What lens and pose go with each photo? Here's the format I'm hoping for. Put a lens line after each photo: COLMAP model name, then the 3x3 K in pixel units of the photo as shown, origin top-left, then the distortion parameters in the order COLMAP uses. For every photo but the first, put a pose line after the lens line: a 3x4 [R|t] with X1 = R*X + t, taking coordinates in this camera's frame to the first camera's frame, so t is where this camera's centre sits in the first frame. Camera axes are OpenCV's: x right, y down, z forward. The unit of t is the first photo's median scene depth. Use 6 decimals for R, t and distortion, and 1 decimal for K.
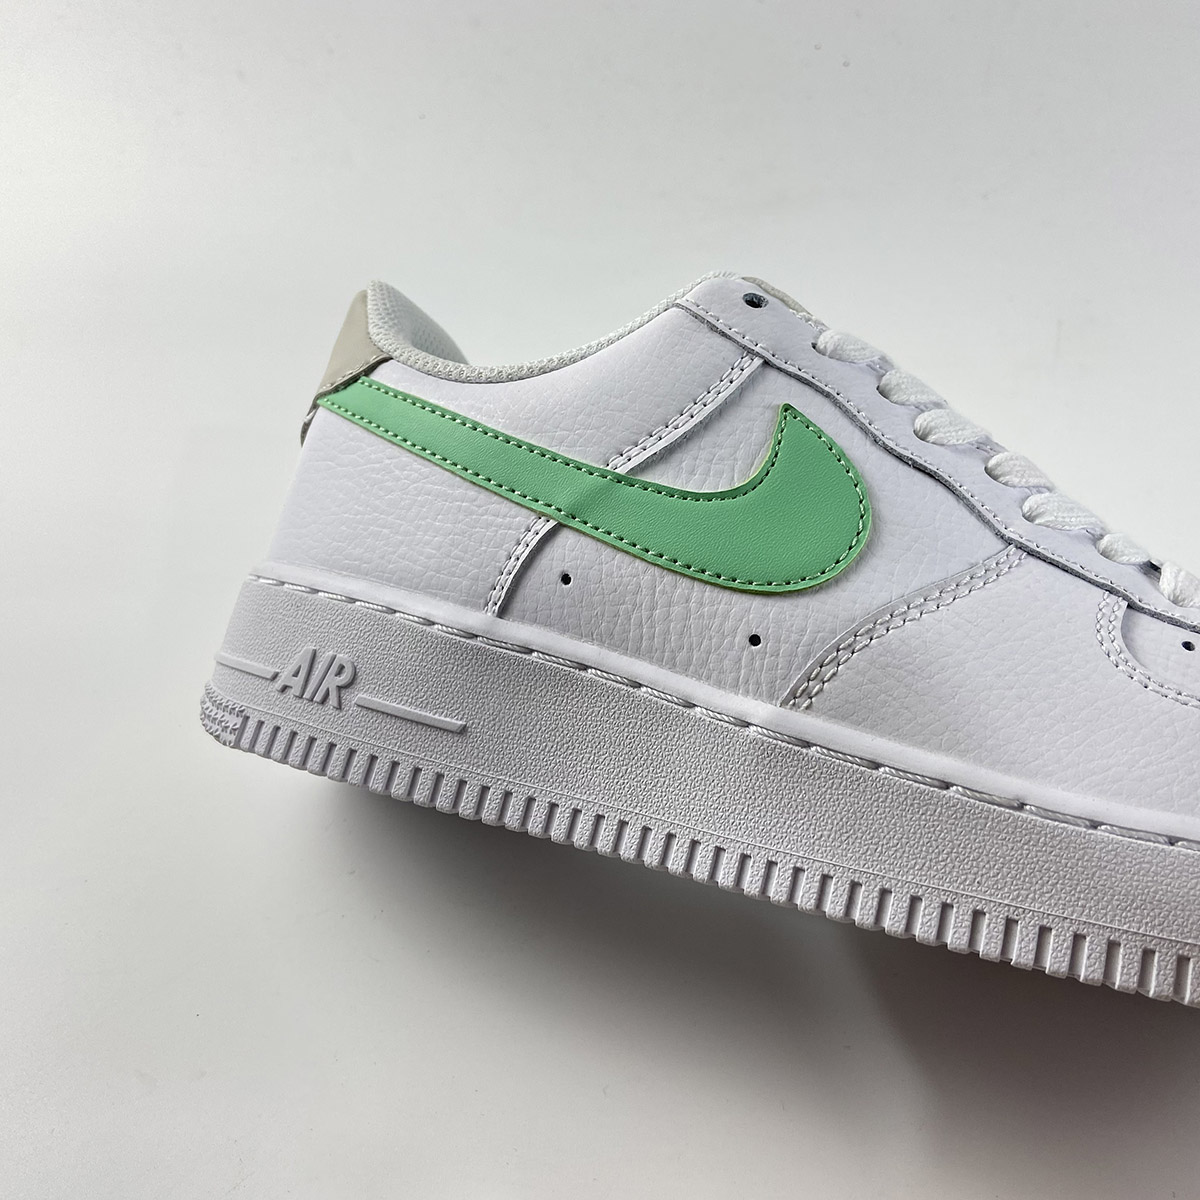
lens RADIAL K [[1200.0, 0, 600.6], [0, 1200.0, 577.4], [0, 0, 1]] dist [0.048651, -0.006972]
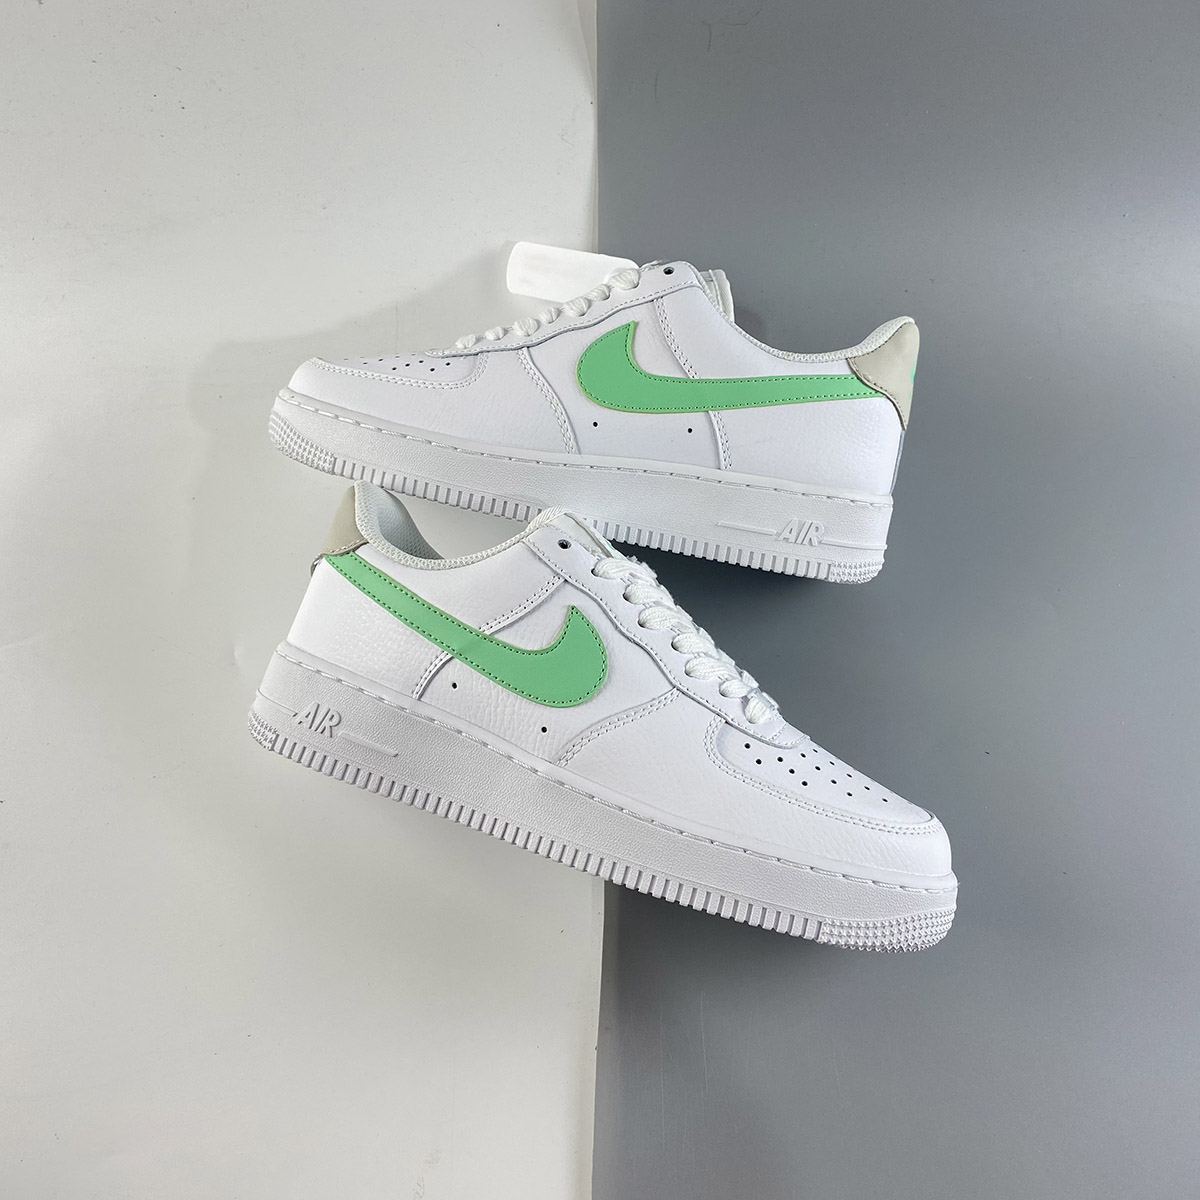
lens RADIAL K [[1200.0, 0, 600.6], [0, 1200.0, 577.4], [0, 0, 1]] dist [0.048651, -0.006972]
pose [[0.994751, 0.072253, 0.072460, 0.052897], [-0.079588, 0.991383, 0.104047, -0.392869], [-0.064318, -0.109268, 0.991929, -0.930346]]
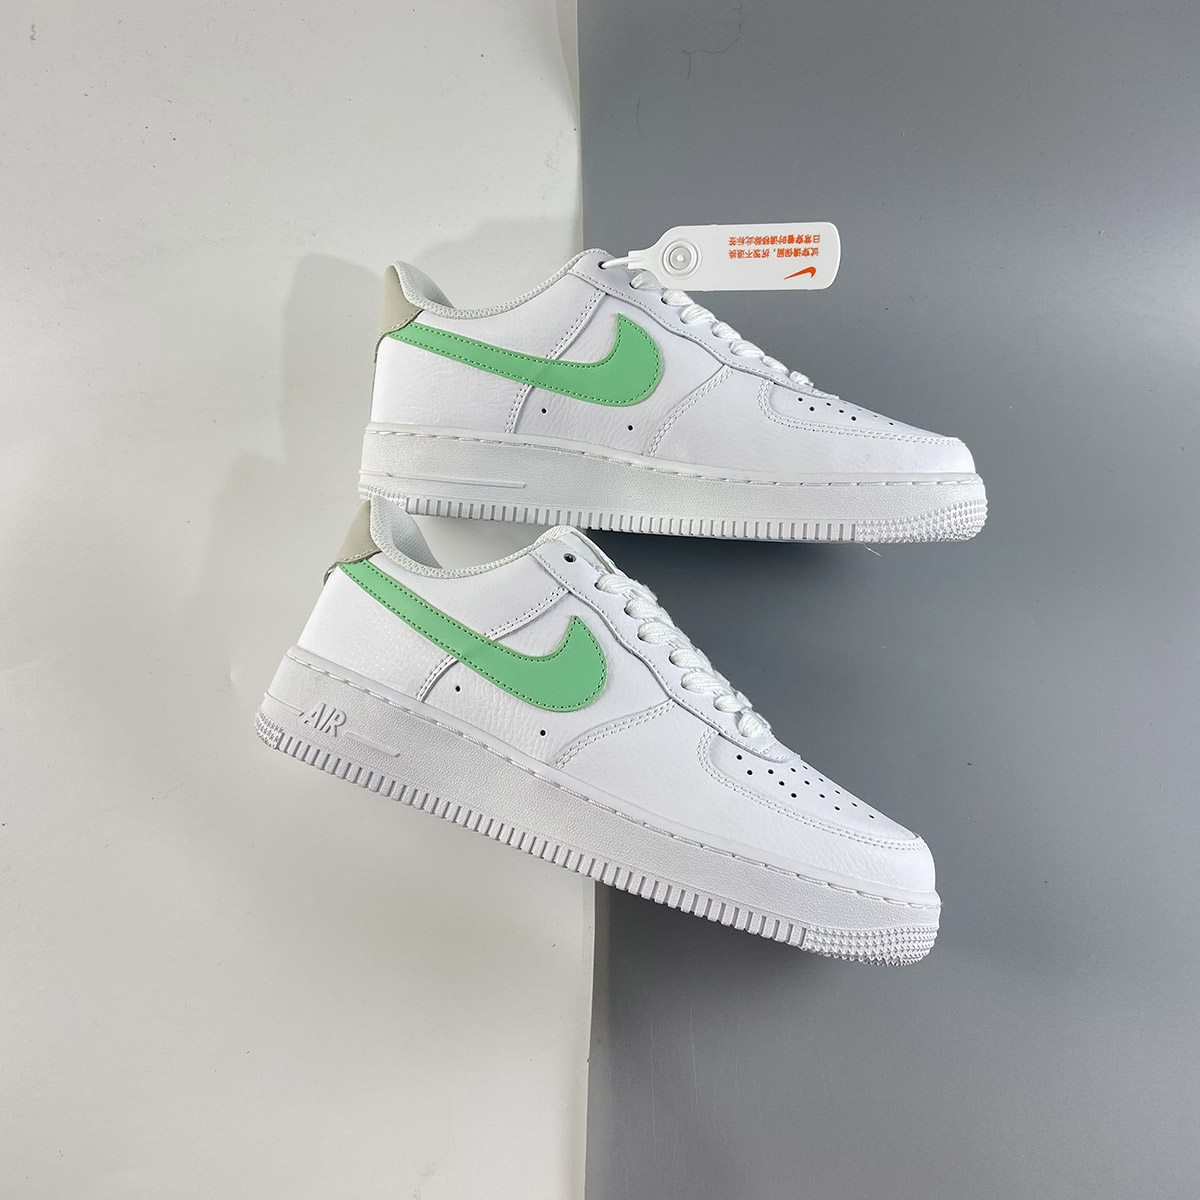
lens RADIAL K [[1200.0, 0, 600.6], [0, 1200.0, 577.4], [0, 0, 1]] dist [0.048651, -0.006972]
pose [[0.990989, 0.117390, 0.064506, 0.056278], [-0.119556, 0.992350, 0.030802, -0.273549], [-0.060397, -0.038237, 0.997442, -1.017305]]
